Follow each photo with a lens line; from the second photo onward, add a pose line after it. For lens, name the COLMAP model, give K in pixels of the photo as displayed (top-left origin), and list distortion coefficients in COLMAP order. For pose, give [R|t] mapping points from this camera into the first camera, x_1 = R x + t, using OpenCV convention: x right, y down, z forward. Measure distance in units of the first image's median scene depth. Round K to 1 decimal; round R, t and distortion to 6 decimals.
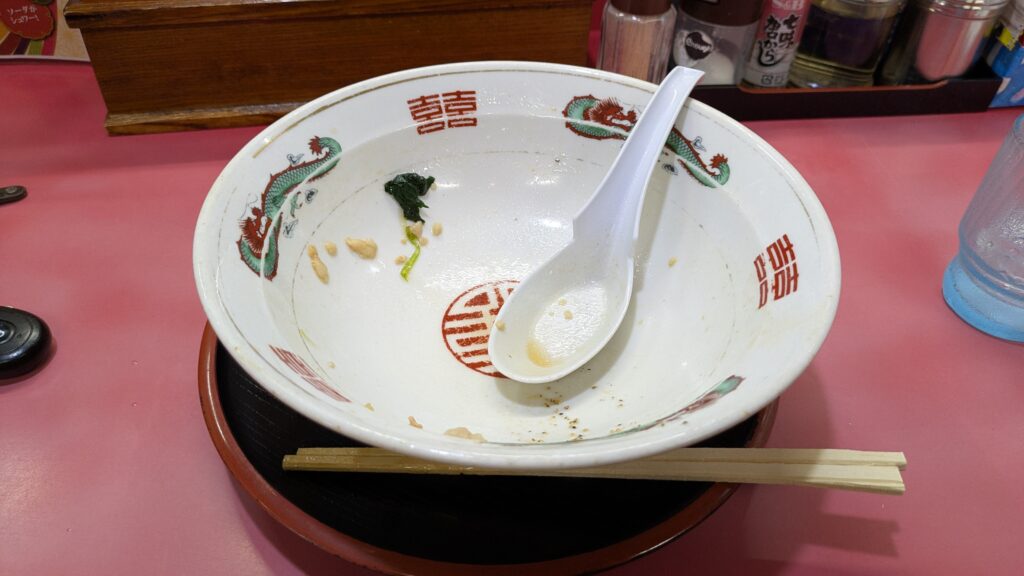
lens RADIAL K [[728.4, 0, 512.4], [0, 728.4, 283.9], [0, 0, 1]] dist [-0.079120, -0.003809]
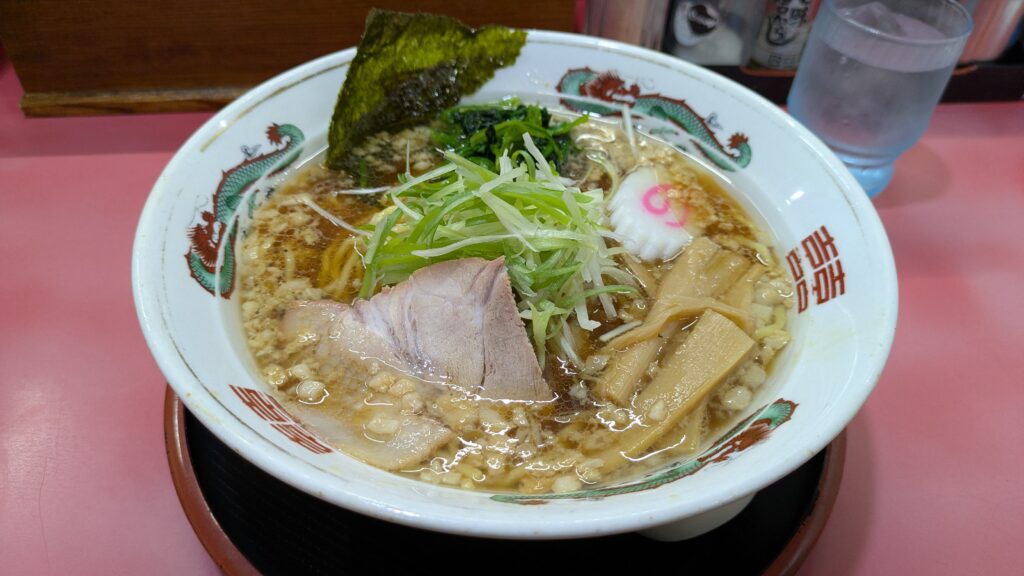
lens RADIAL K [[728.4, 0, 512.7], [0, 728.4, 293.1], [0, 0, 1]] dist [-0.079120, -0.003809]
pose [[0.998470, -0.034184, 0.043474, -0.034193], [0.031904, 0.998131, 0.052119, -0.040207], [-0.045174, -0.050652, 0.997694, 0.129294]]
